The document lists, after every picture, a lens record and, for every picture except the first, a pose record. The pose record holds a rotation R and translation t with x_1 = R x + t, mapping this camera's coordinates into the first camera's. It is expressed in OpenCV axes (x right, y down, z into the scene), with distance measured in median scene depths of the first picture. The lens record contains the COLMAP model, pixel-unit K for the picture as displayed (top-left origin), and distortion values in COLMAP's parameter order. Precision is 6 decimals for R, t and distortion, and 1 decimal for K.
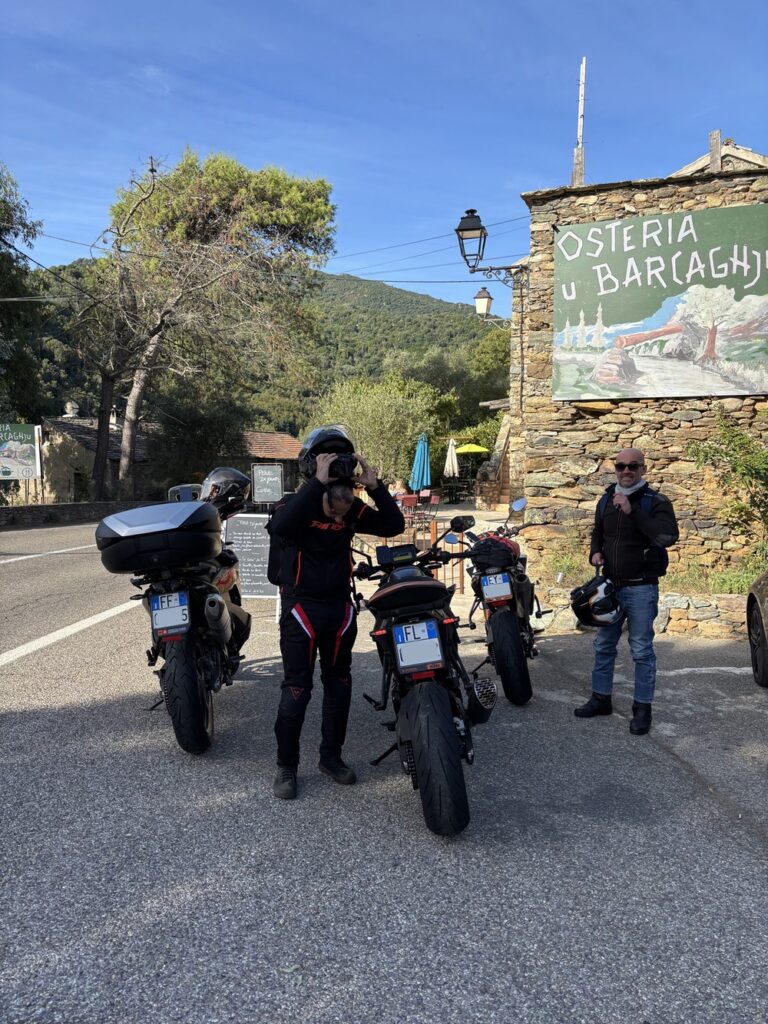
lens RADIAL K [[776.7, 0, 384.0], [0, 776.7, 512.0], [0, 0, 1]] dist [0.066421, -0.005367]
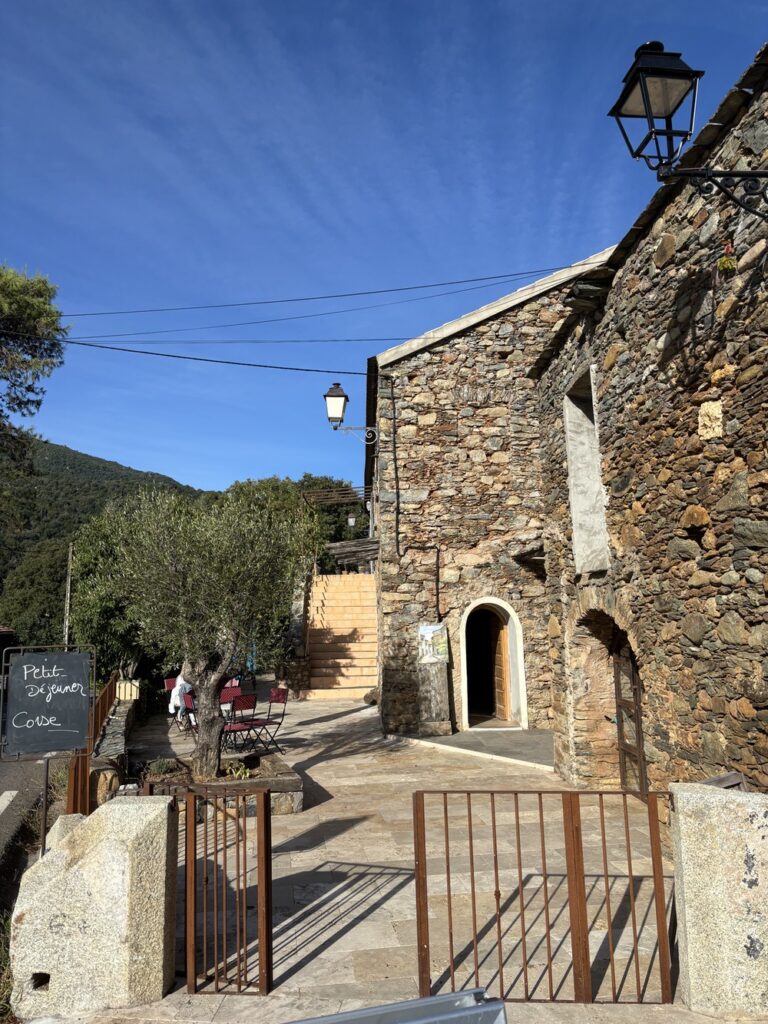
lens RADIAL K [[776.7, 0, 384.0], [0, 776.7, 512.0], [0, 0, 1]] dist [0.066421, -0.005367]
pose [[0.927111, 0.038364, 0.372818, -0.179648], [0.041638, 0.978046, -0.204188, -0.051529], [-0.372466, 0.204829, 0.905160, 0.717638]]
